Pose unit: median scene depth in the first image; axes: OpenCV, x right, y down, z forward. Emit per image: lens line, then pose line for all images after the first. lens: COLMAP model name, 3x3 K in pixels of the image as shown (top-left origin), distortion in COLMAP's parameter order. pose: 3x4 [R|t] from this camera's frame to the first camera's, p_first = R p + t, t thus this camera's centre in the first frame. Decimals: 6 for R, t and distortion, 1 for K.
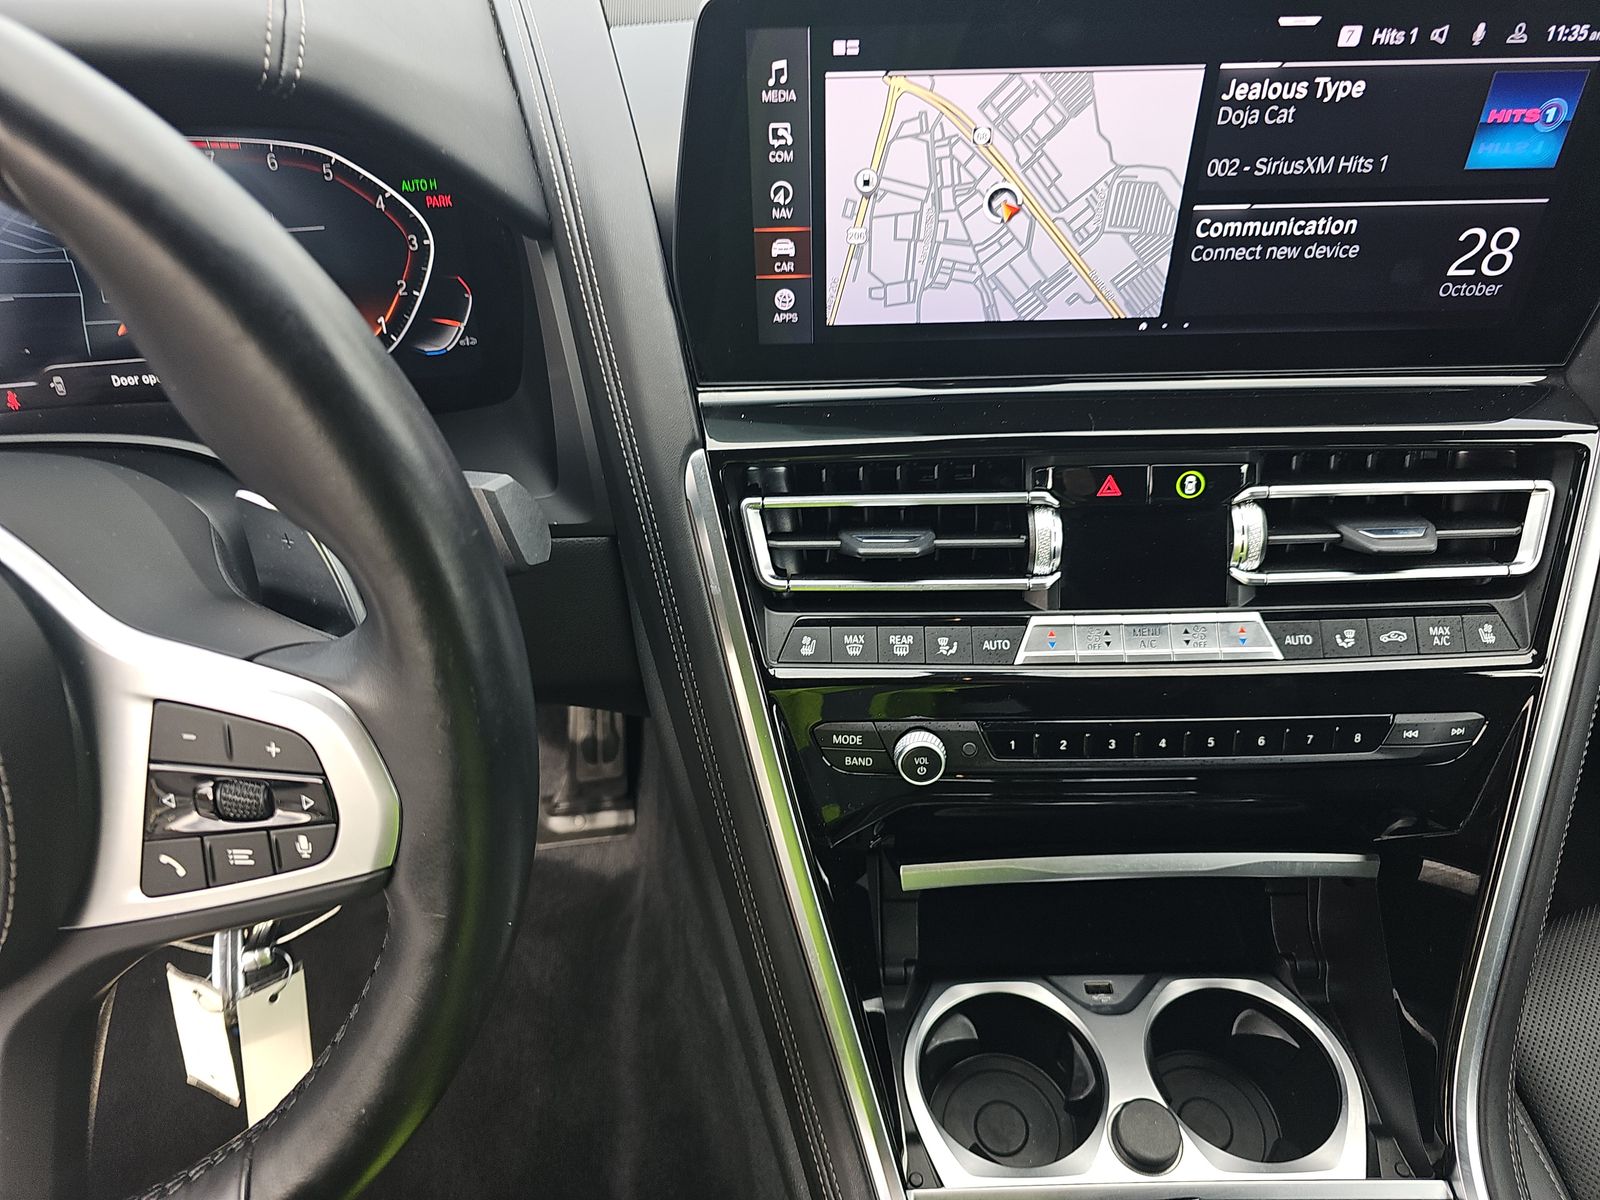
lens RADIAL K [[1171.1, 0, 798.3], [0, 1171.1, 656.6], [0, 0, 1]] dist [-0.002618, -0.002222]
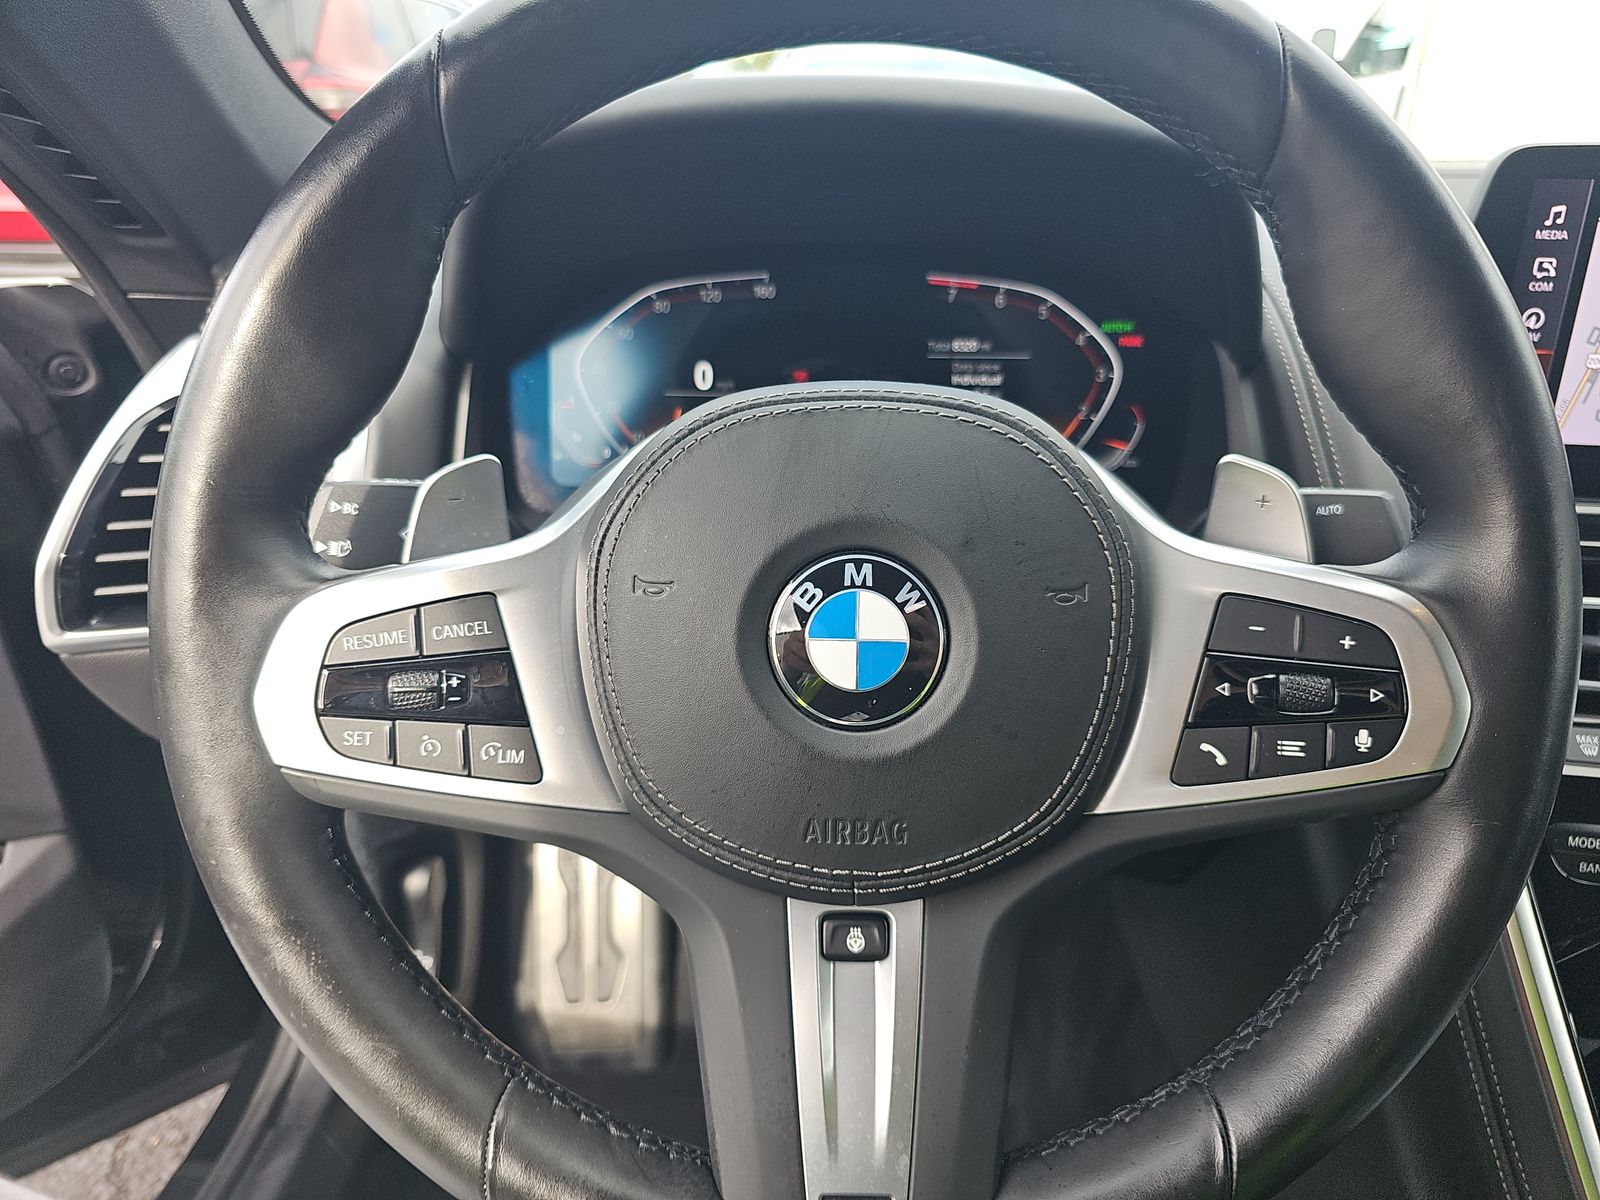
lens RADIAL K [[1205.3, 0, 802.0], [0, 1205.3, 569.5], [0, 0, 1]] dist [-0.000473, -0.000669]
pose [[0.985201, 0.076199, -0.153534, -0.487426], [-0.122360, 0.939934, -0.318673, 0.270674], [0.120029, 0.332743, 0.935348, -0.078528]]
